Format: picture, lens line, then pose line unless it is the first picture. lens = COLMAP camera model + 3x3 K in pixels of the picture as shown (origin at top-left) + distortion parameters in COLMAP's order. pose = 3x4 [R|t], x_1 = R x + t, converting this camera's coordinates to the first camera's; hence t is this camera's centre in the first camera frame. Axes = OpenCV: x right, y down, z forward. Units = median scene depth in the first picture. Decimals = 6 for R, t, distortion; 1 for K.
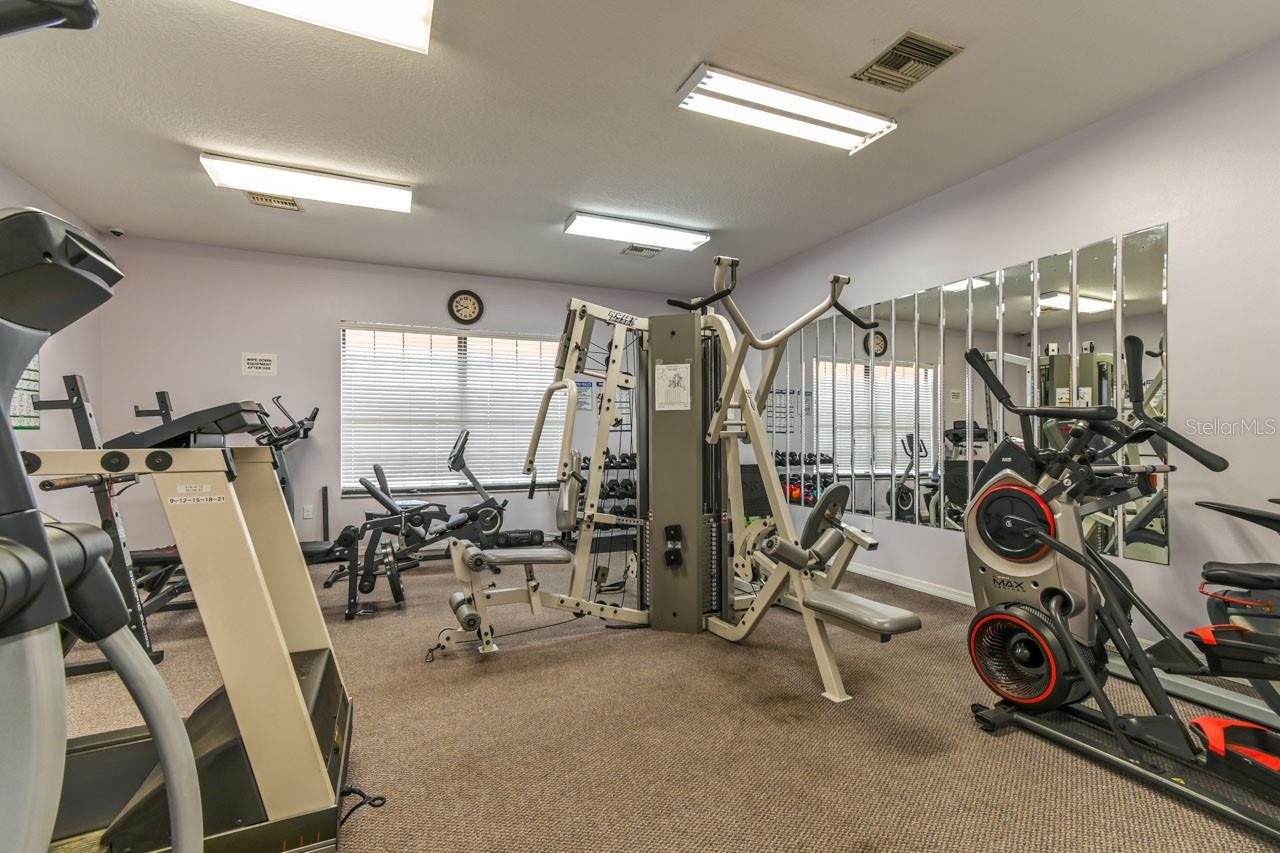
lens RADIAL K [[572.9, 0, 633.2], [0, 572.9, 435.3], [0, 0, 1]] dist [0.003337, 0.002232]
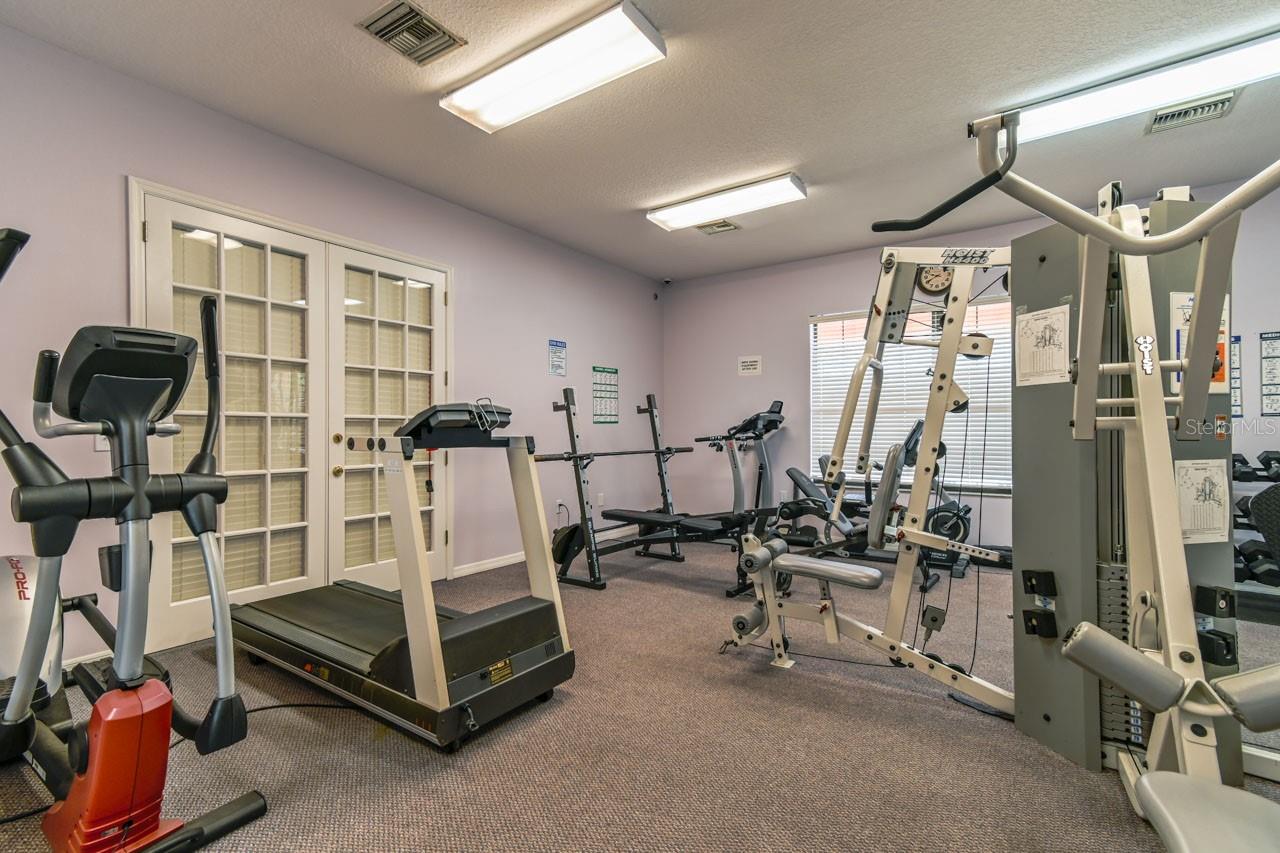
lens RADIAL K [[572.9, 0, 632.2], [0, 572.9, 426.5], [0, 0, 1]] dist [0.003337, 0.002232]
pose [[0.529229, -0.003163, -0.848473, 0.357957], [0.005153, 0.999987, -0.000514, -0.000495], [0.848463, -0.004100, 0.529238, 0.297568]]
